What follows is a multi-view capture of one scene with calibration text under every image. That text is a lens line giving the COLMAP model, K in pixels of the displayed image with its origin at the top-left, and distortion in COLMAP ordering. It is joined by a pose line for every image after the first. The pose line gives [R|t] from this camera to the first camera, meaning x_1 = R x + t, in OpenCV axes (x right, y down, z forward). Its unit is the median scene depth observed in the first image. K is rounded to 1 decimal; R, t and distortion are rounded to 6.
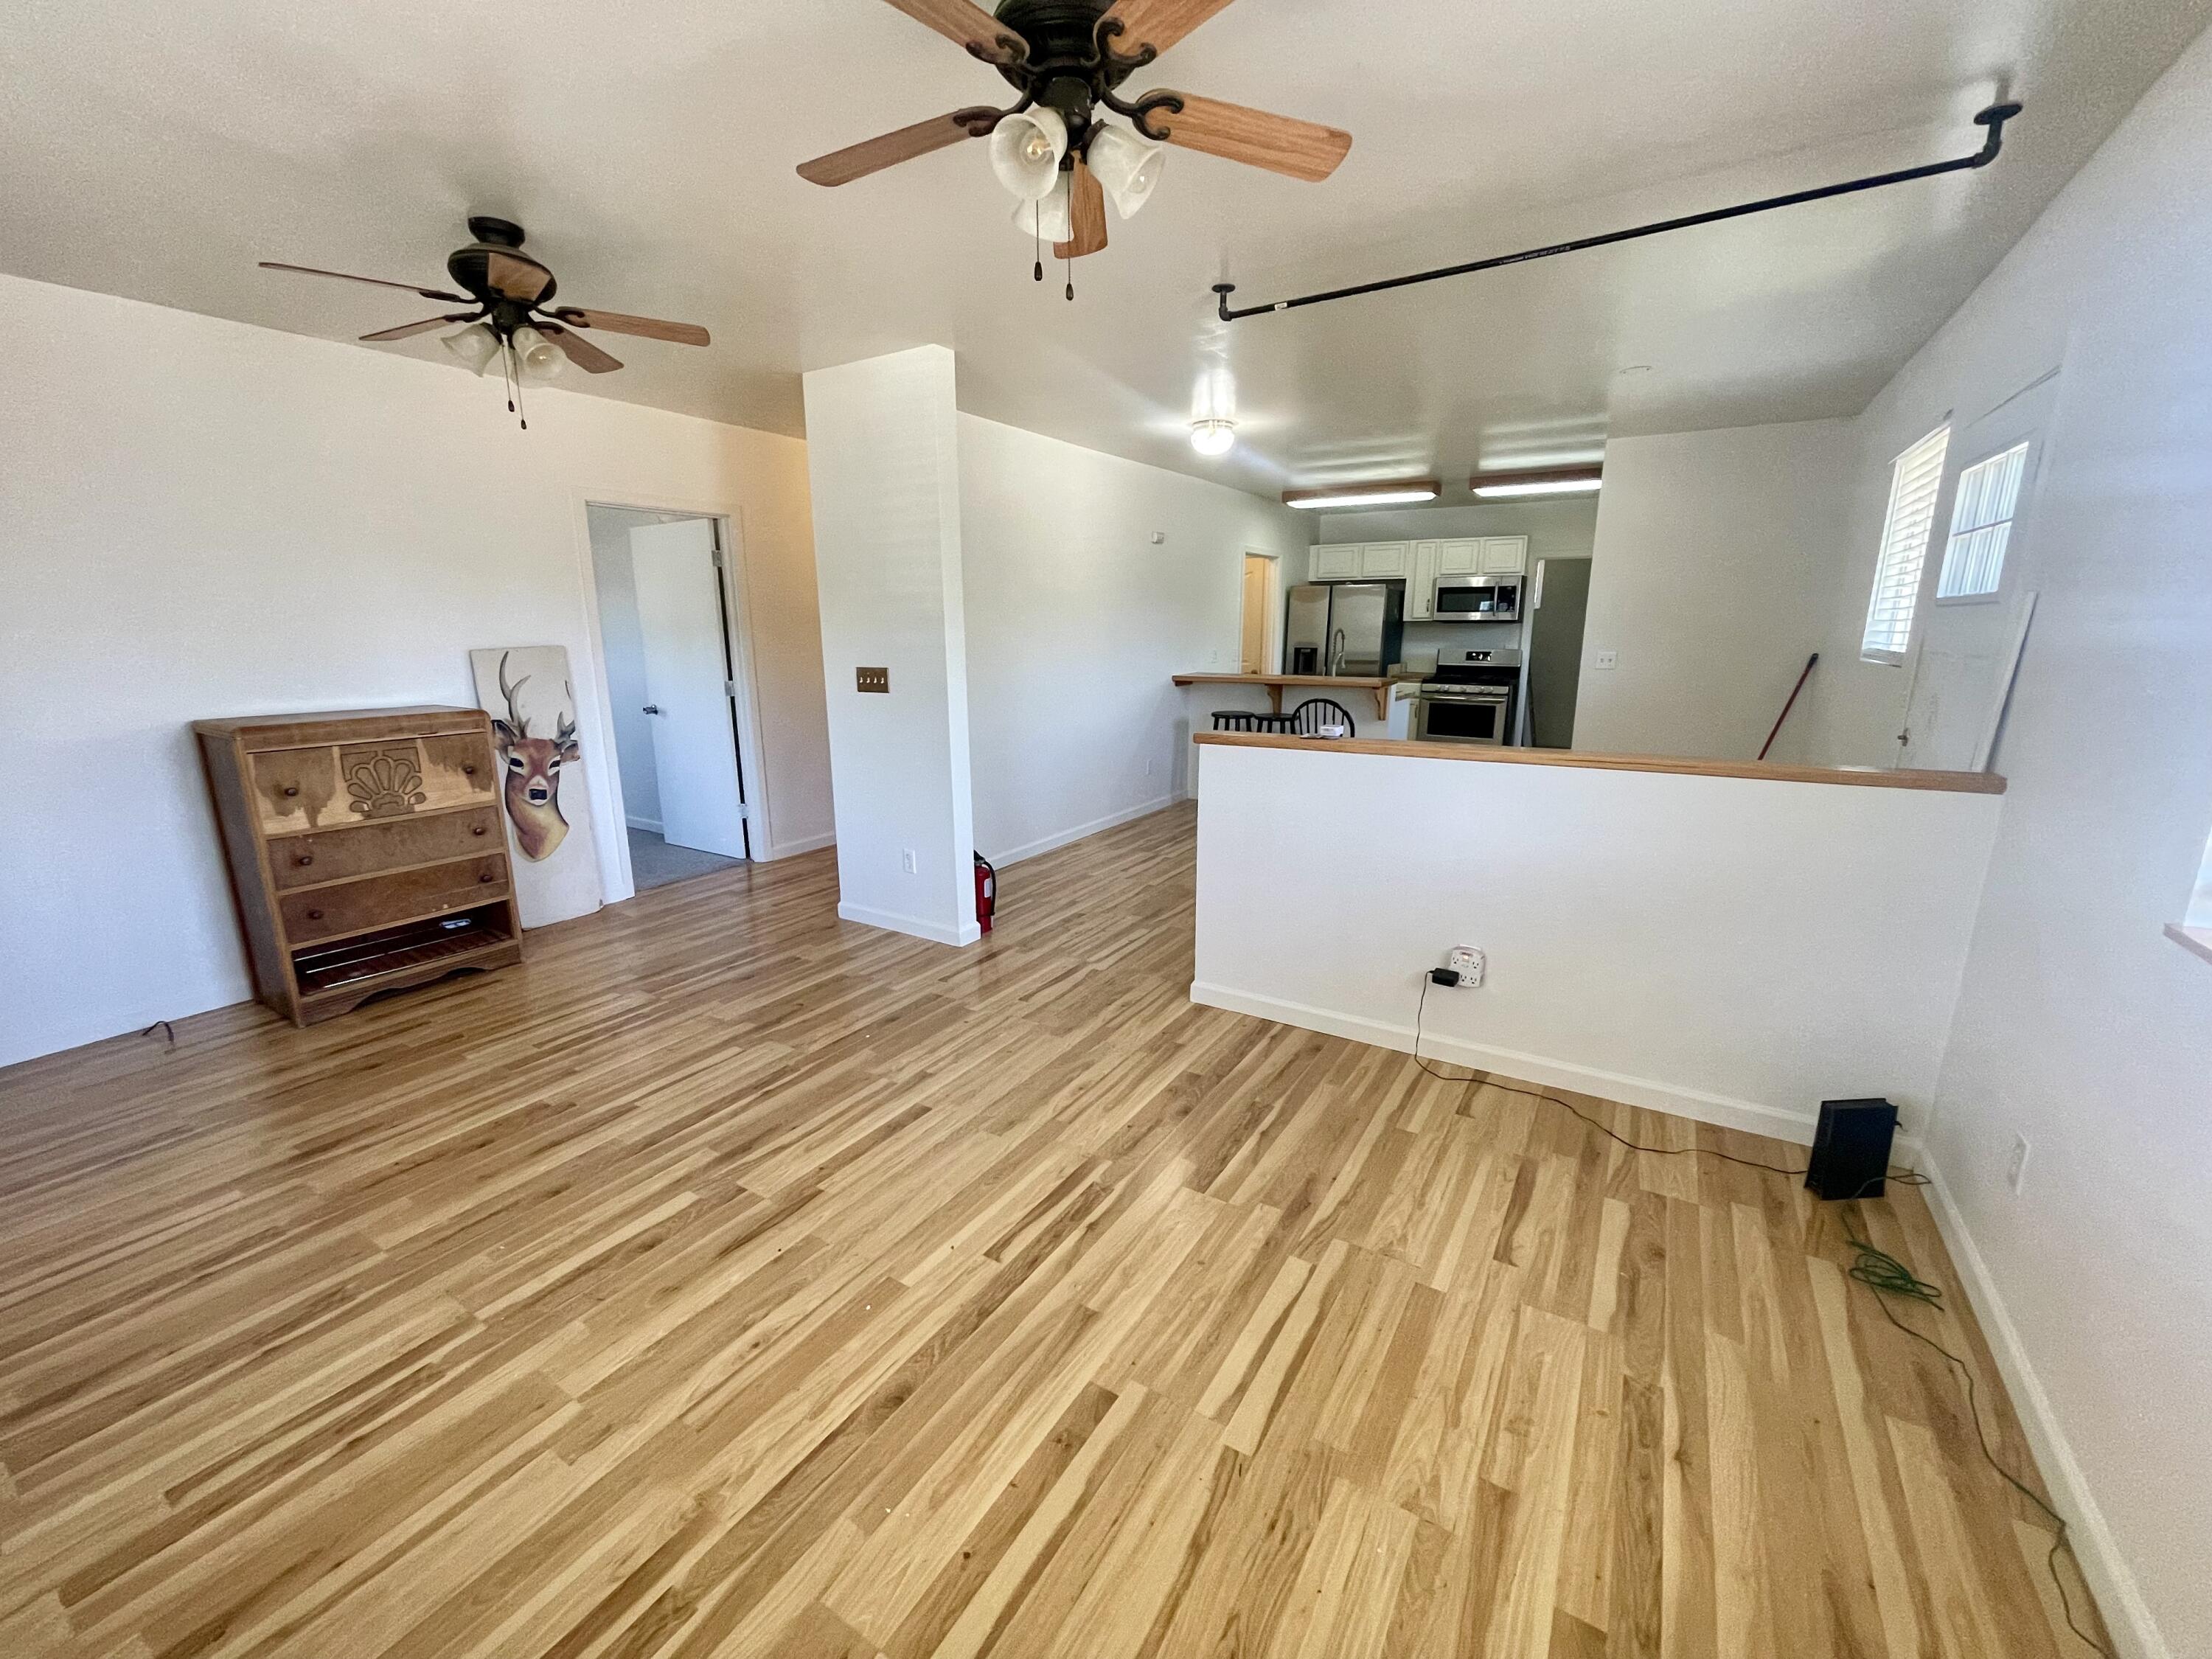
lens RADIAL K [[892.1, 0, 1095.9], [0, 892.1, 823.9], [0, 0, 1]] dist [-0.001800, 0.001687]
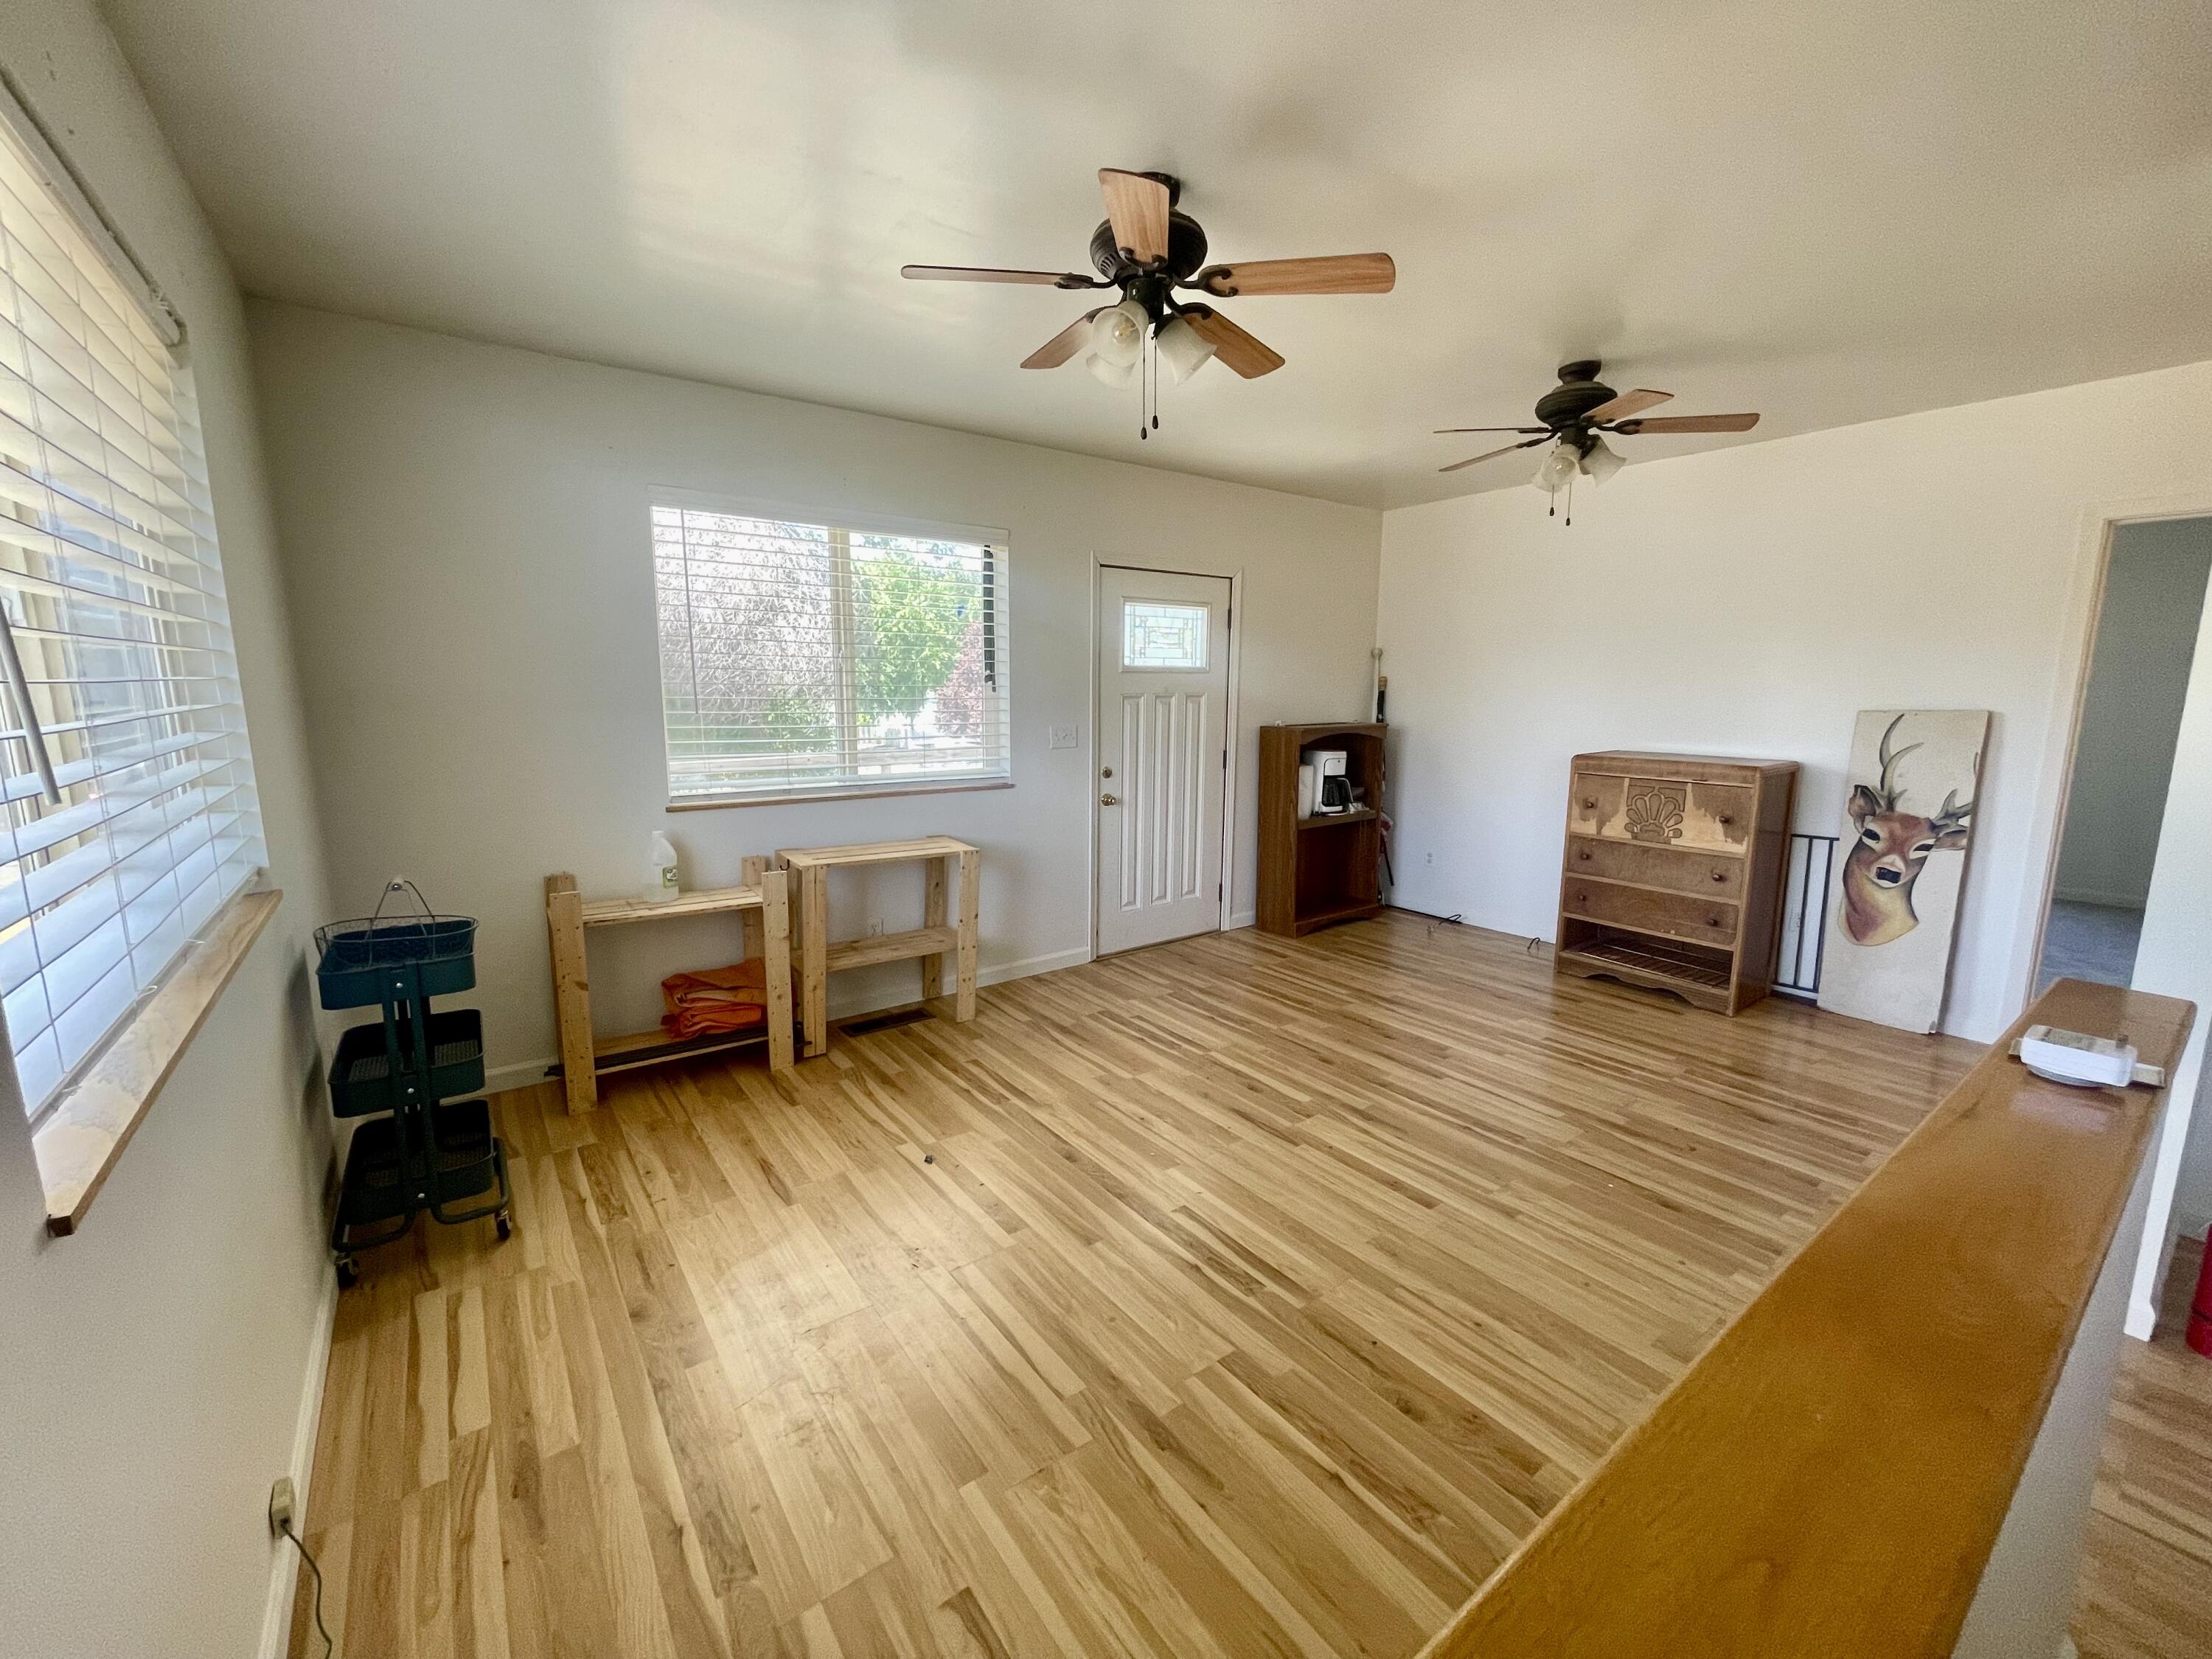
lens RADIAL K [[892.1, 0, 1089.4], [0, 892.1, 823.7], [0, 0, 1]] dist [-0.001800, 0.001687]
pose [[-0.367227, 0.150564, -0.917864, 0.700569], [-0.203184, 0.949993, 0.237126, -0.196206], [0.907668, 0.273575, -0.318271, 0.831133]]
